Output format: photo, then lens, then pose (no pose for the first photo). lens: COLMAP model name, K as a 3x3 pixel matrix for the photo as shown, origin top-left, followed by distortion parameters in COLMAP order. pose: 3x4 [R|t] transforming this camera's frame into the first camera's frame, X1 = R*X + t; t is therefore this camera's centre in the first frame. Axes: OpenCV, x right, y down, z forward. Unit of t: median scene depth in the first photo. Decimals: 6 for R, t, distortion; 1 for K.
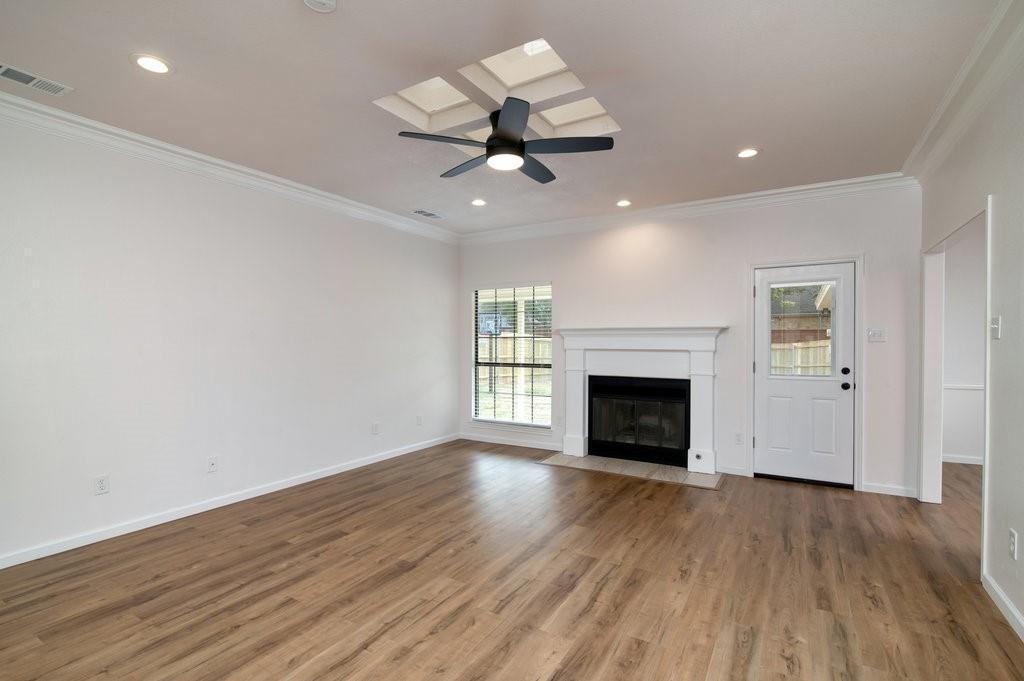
lens RADIAL K [[477.4, 0, 512.0], [0, 477.4, 340.5], [0, 0, 1]] dist [-0.002966, -0.000316]
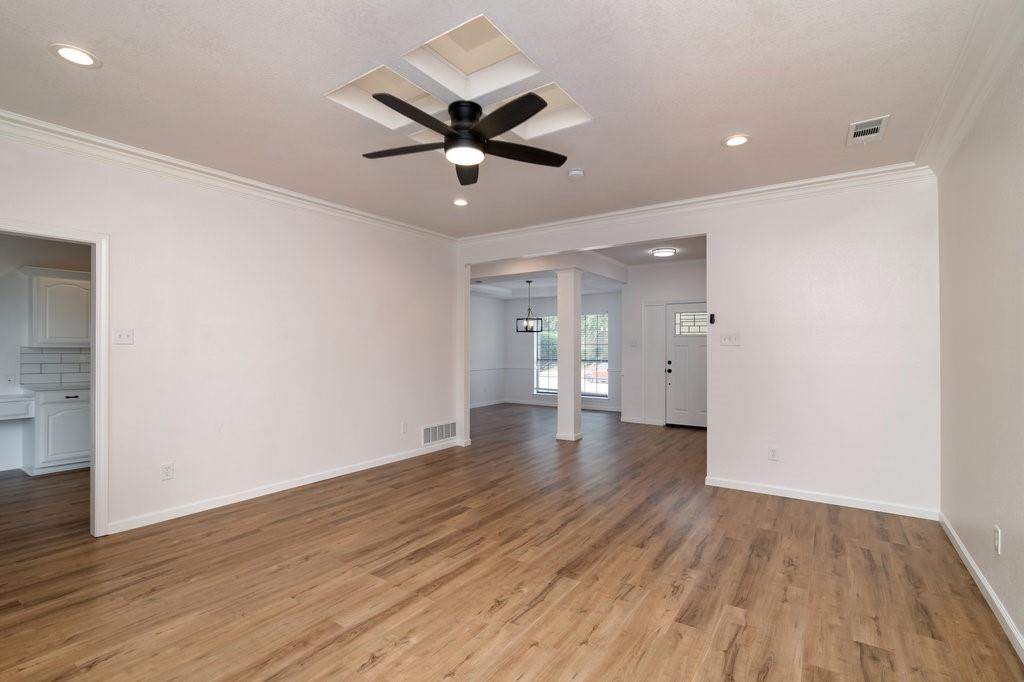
lens RADIAL K [[477.4, 0, 512.0], [0, 477.4, 341.0], [0, 0, 1]] dist [-0.002966, -0.000316]
pose [[-0.998360, 0.000476, 0.057243, -0.178609], [-0.000066, 0.999955, -0.009473, -0.000416], [-0.057245, -0.009461, -0.998315, 2.172462]]
